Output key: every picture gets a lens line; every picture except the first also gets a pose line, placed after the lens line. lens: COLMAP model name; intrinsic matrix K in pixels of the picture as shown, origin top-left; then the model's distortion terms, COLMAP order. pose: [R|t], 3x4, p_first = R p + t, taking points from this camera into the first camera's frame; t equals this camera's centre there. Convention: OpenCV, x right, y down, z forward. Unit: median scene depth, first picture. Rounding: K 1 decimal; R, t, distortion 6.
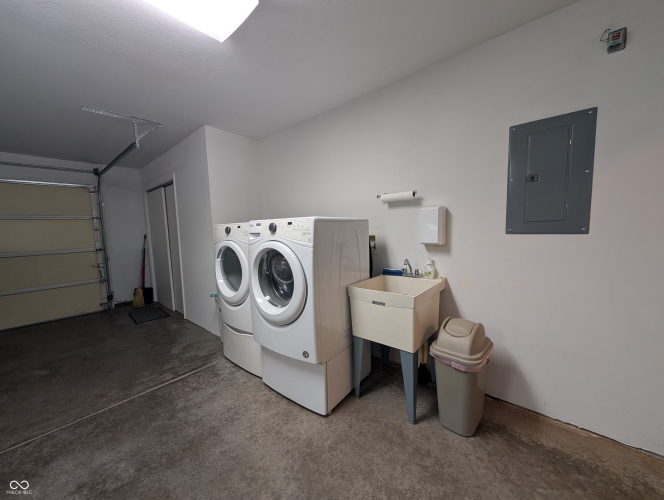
lens RADIAL K [[251.3, 0, 333.4], [0, 251.3, 252.9], [0, 0, 1]] dist [-0.005661, 0.000080]
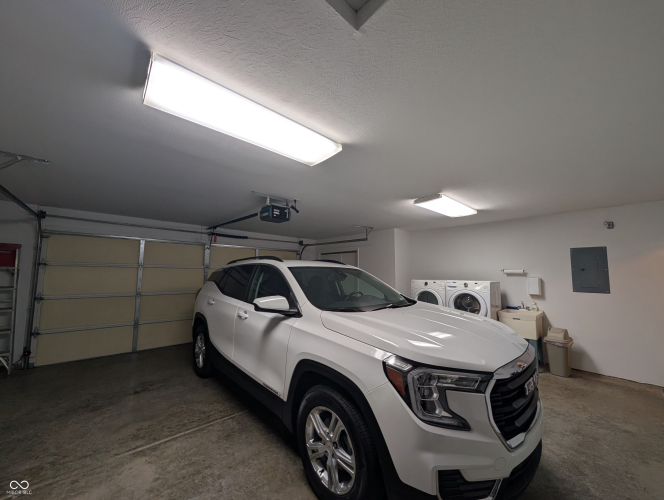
lens RADIAL K [[251.3, 0, 329.4], [0, 251.3, 249.9], [0, 0, 1]] dist [-0.005661, 0.000080]
pose [[0.988369, 0.028841, -0.149313, -1.162429], [-0.056974, 0.980566, -0.187734, 0.102099], [0.140997, 0.194057, 0.970805, -1.577778]]
